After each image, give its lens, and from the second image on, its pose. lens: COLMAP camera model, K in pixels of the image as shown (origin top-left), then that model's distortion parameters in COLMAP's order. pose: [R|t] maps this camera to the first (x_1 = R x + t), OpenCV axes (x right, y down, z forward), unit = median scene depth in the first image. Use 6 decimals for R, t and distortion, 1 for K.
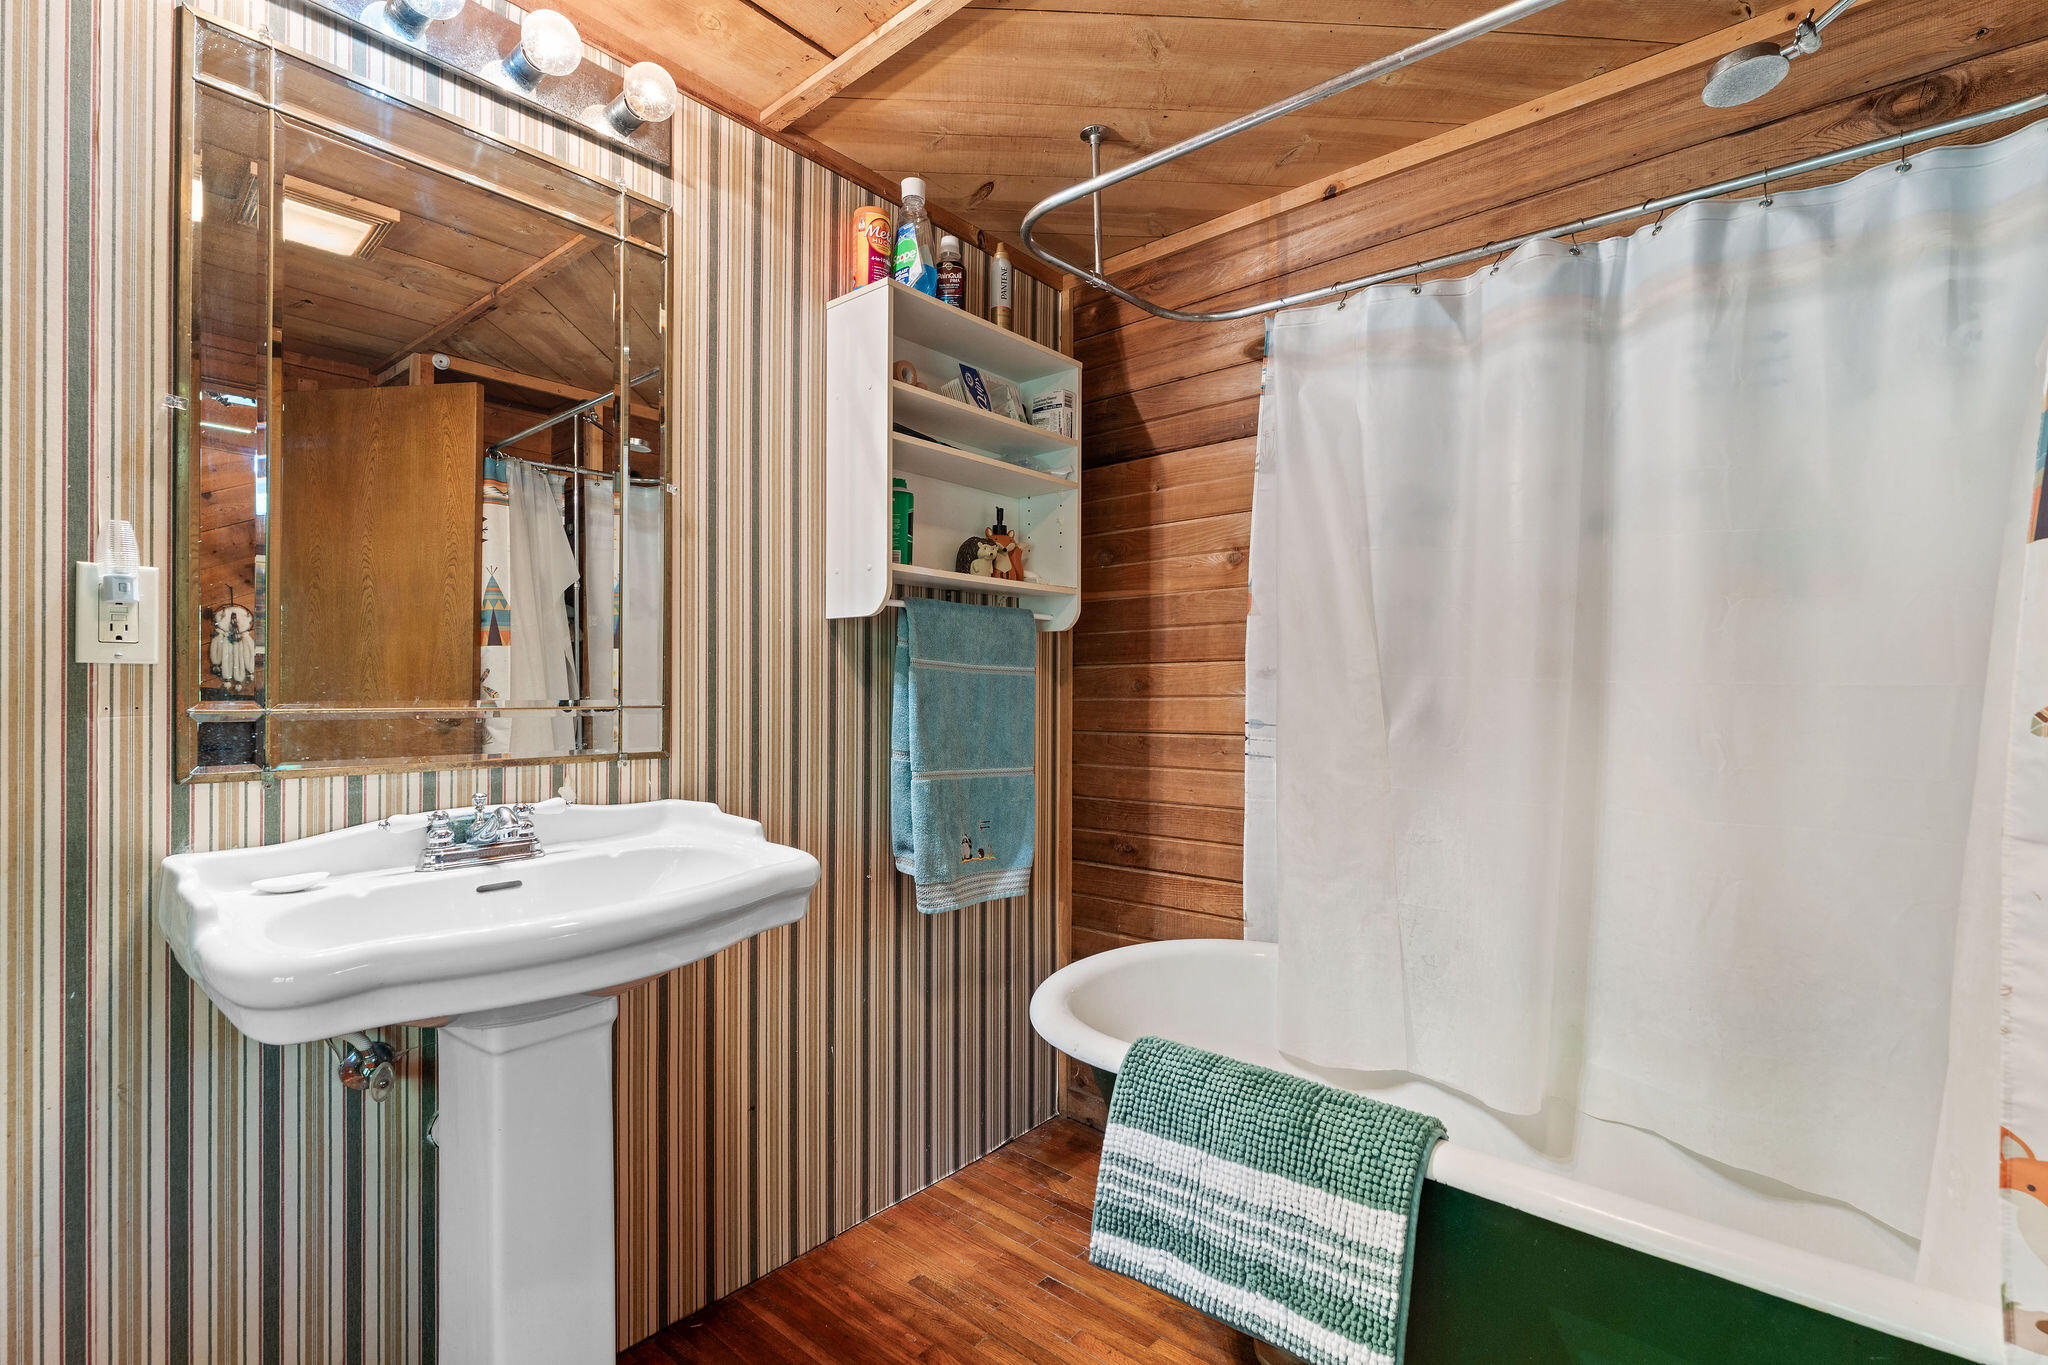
lens RADIAL K [[955.7, 0, 1024.1], [0, 955.7, 677.7], [0, 0, 1]] dist [-0.003612, 0.000847]
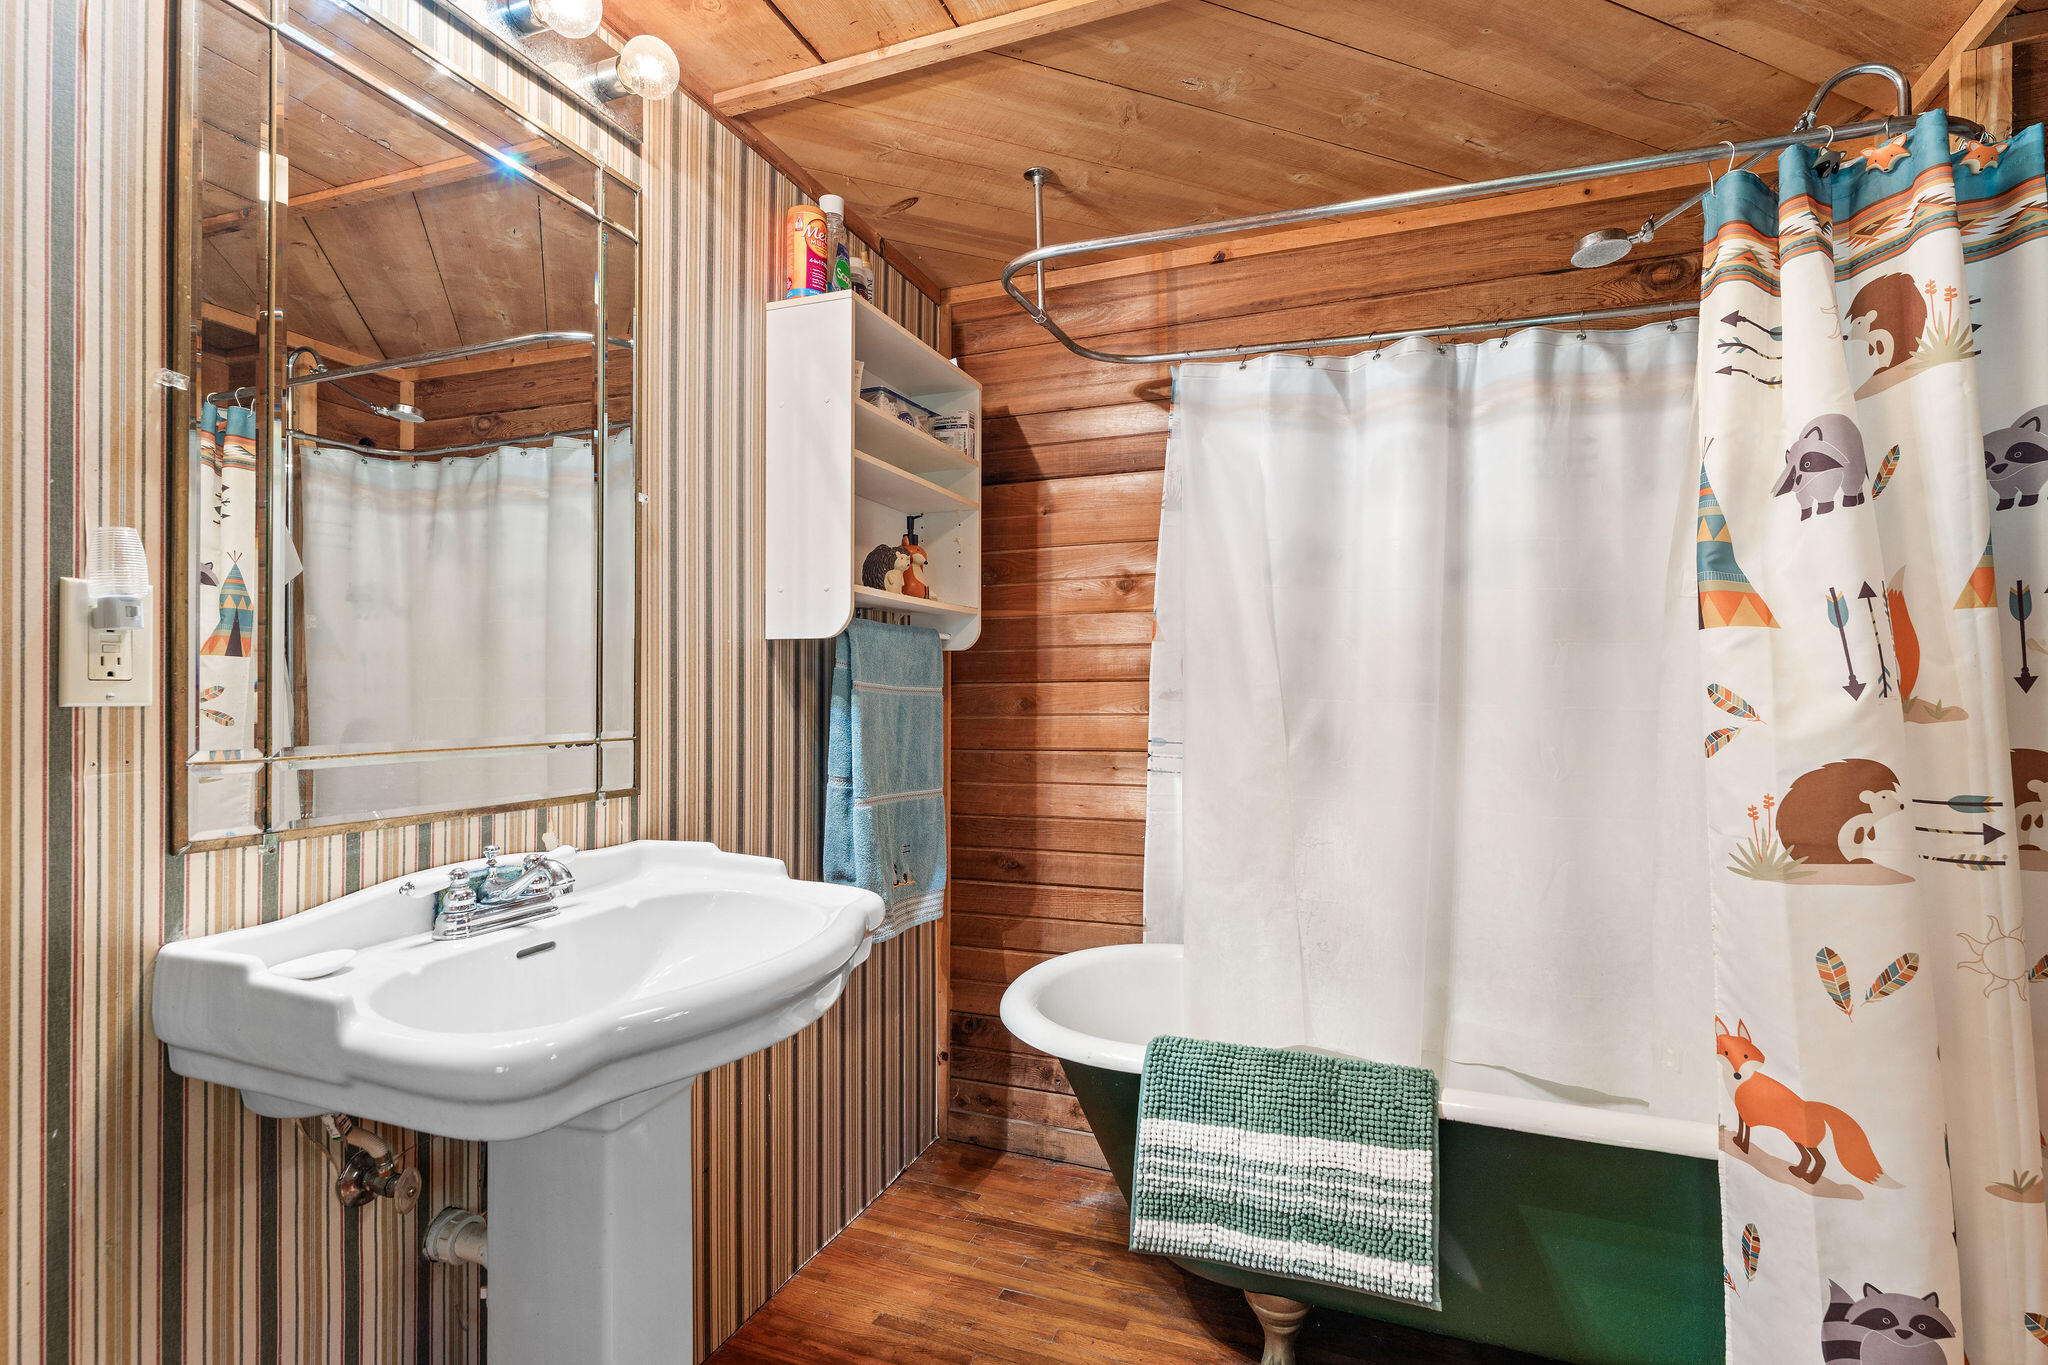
lens RADIAL K [[970.2, 0, 1135.1], [0, 970.2, 683.6], [0, 0, 1]] dist [-0.001613, 0.000457]
pose [[0.939061, 0.004986, 0.343715, -0.221999], [-0.003893, 0.999985, -0.003869, -0.017841], [-0.343729, 0.002295, 0.939066, -0.024751]]
